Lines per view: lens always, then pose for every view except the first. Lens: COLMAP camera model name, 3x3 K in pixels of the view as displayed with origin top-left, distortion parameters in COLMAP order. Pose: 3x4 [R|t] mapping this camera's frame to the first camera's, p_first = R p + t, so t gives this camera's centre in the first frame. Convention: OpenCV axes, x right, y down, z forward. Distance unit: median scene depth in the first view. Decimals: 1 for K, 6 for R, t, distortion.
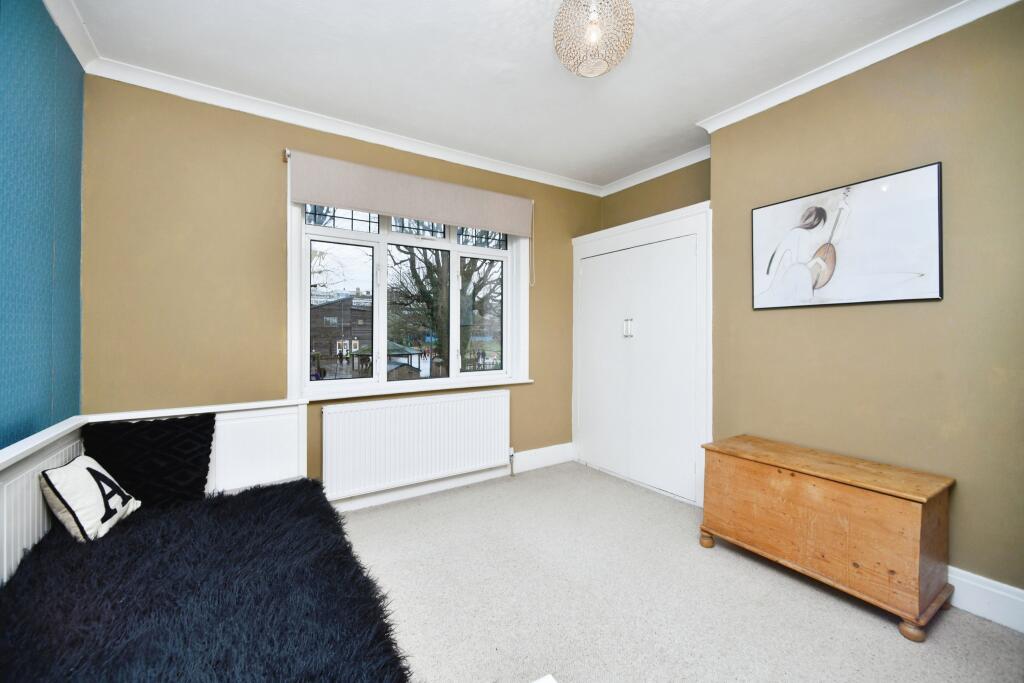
lens RADIAL K [[418.2, 0, 508.4], [0, 418.2, 335.4], [0, 0, 1]] dist [-0.000948, -0.000231]
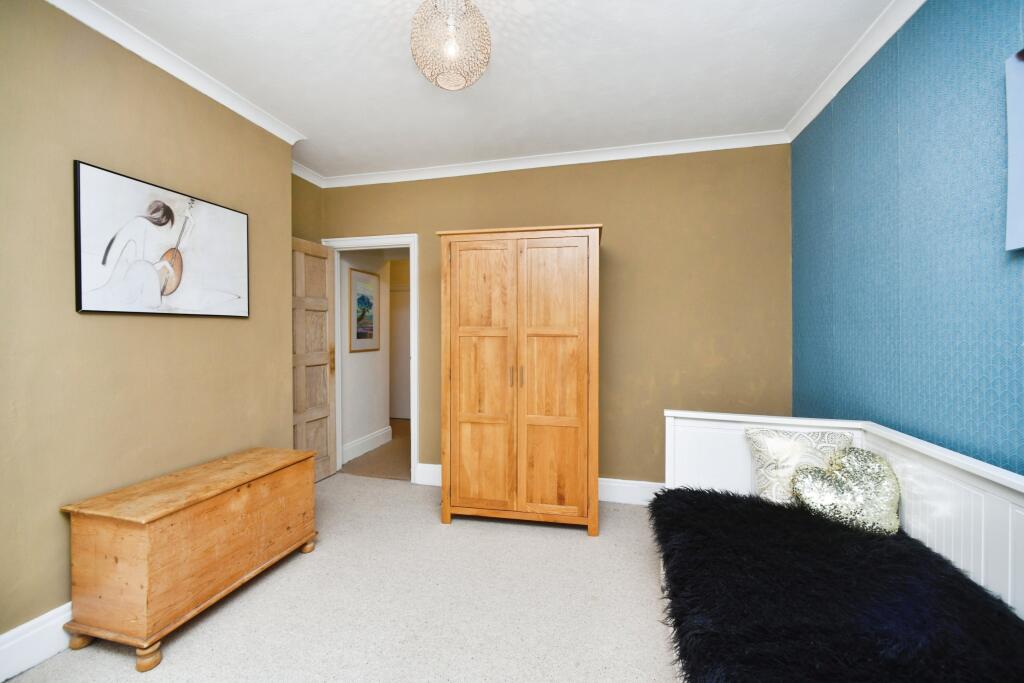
lens RADIAL K [[418.2, 0, 508.4], [0, 418.2, 335.4], [0, 0, 1]] dist [-0.000948, -0.000231]
pose [[-0.686987, -0.007120, 0.726635, -0.478100], [0.001015, 0.999942, 0.010758, -0.039158], [-0.726669, 0.008128, -0.686940, 1.232975]]
